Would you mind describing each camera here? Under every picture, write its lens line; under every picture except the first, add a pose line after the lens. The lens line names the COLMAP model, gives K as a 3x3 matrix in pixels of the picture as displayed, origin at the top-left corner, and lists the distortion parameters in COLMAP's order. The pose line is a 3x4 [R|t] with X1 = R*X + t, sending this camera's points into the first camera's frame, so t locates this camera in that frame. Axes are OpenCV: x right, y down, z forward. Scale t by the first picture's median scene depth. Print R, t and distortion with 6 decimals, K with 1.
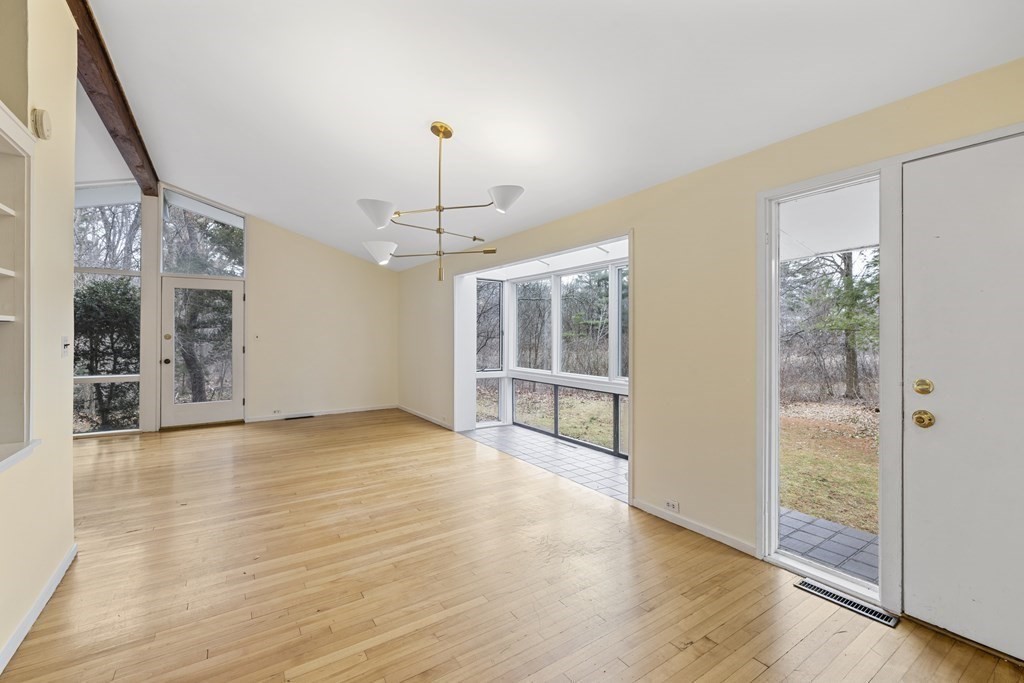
lens RADIAL K [[435.2, 0, 504.1], [0, 435.2, 338.0], [0, 0, 1]] dist [0.002474, 0.000121]
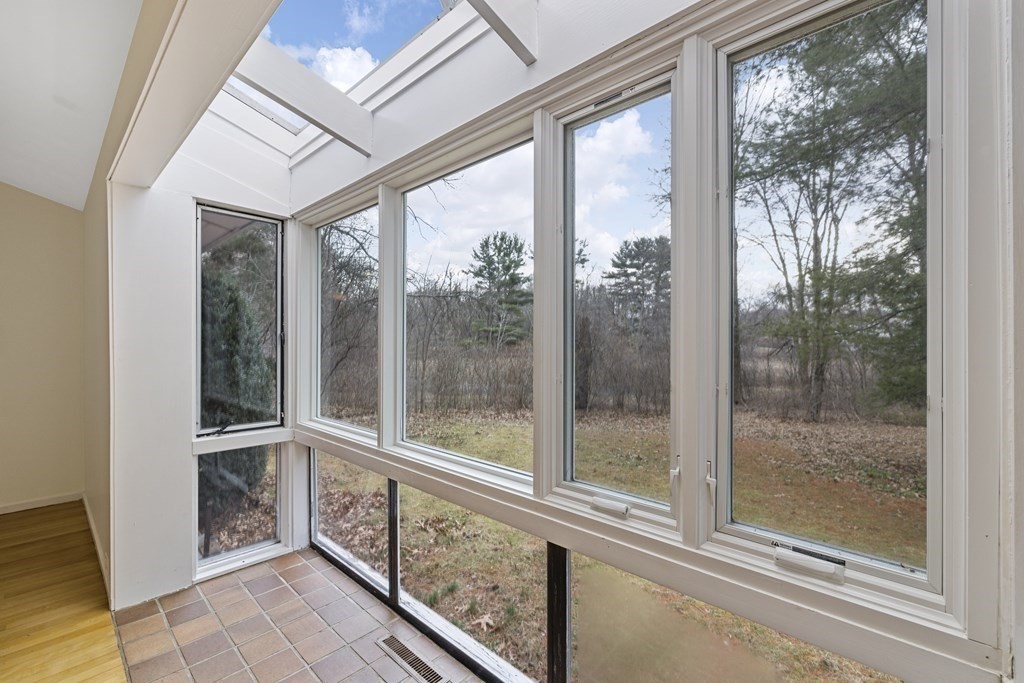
lens RADIAL K [[435.2, 0, 509.1], [0, 435.2, 343.1], [0, 0, 1]] dist [0.002474, 0.000121]
pose [[0.971691, -0.001729, 0.236251, 0.113689], [0.002731, 0.999989, -0.003913, -0.005611], [-0.236241, 0.004447, 0.971684, 0.526335]]
